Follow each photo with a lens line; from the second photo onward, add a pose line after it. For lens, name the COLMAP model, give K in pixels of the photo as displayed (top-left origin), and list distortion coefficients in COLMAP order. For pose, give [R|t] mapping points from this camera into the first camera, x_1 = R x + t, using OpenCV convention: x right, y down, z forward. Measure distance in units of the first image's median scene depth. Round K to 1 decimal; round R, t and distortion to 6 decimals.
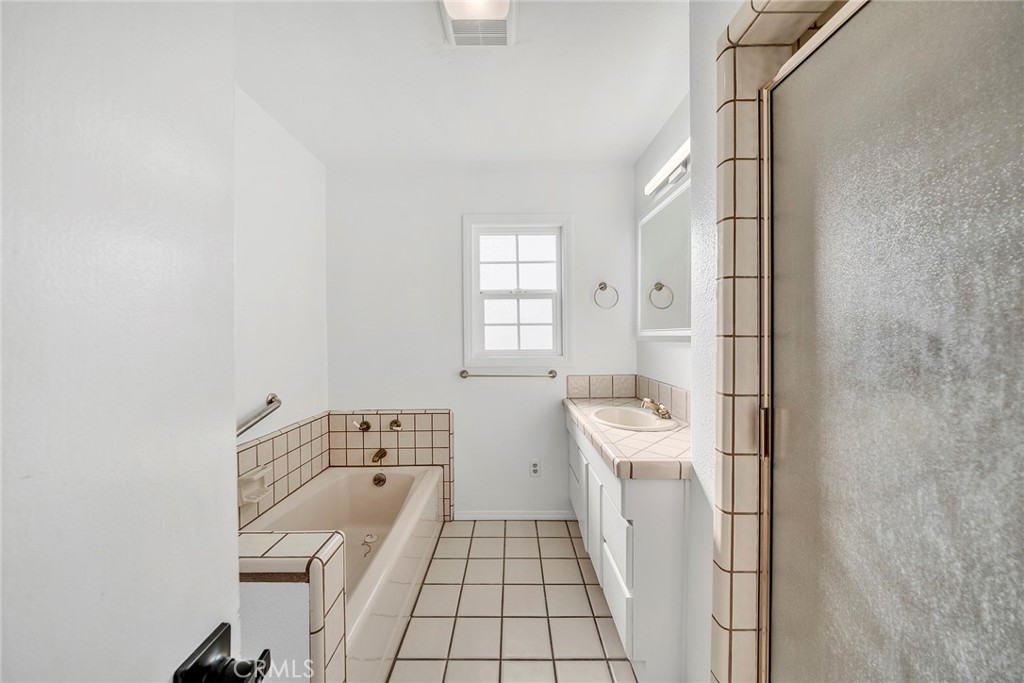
lens RADIAL K [[366.3, 0, 510.4], [0, 366.3, 331.8], [0, 0, 1]] dist [-0.000466, -0.000040]
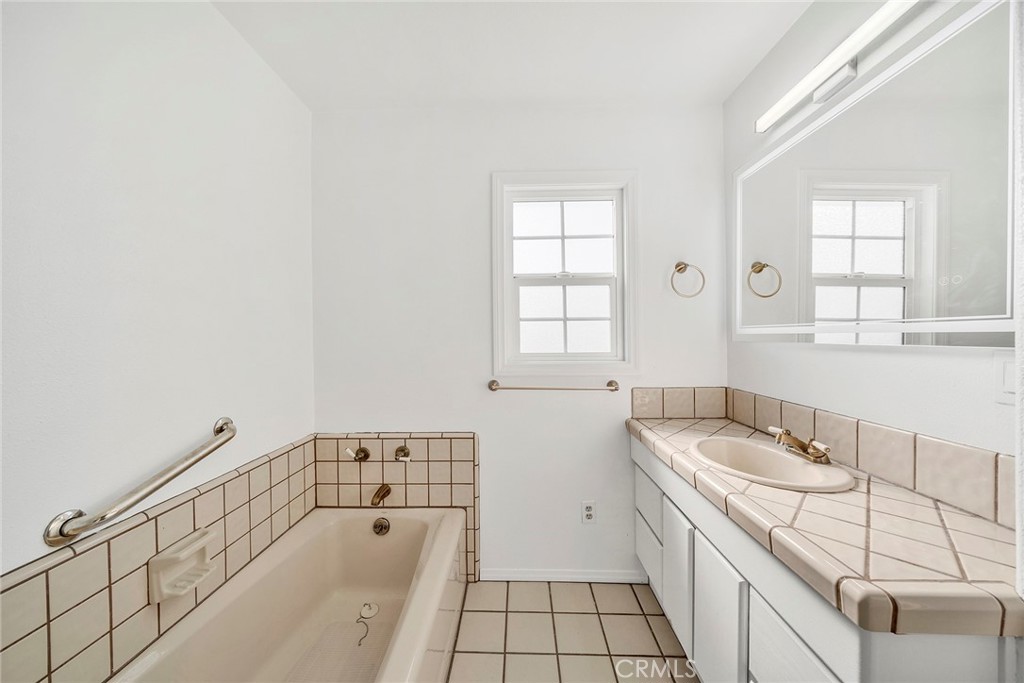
lens RADIAL K [[366.3, 0, 510.4], [0, 366.3, 331.8], [0, 0, 1]] dist [-0.000466, -0.000040]
pose [[0.999740, -0.000440, -0.022810, -0.074956], [0.000441, 1.000000, 0.000041, 0.005624], [0.022810, -0.000051, 0.999740, 0.253181]]
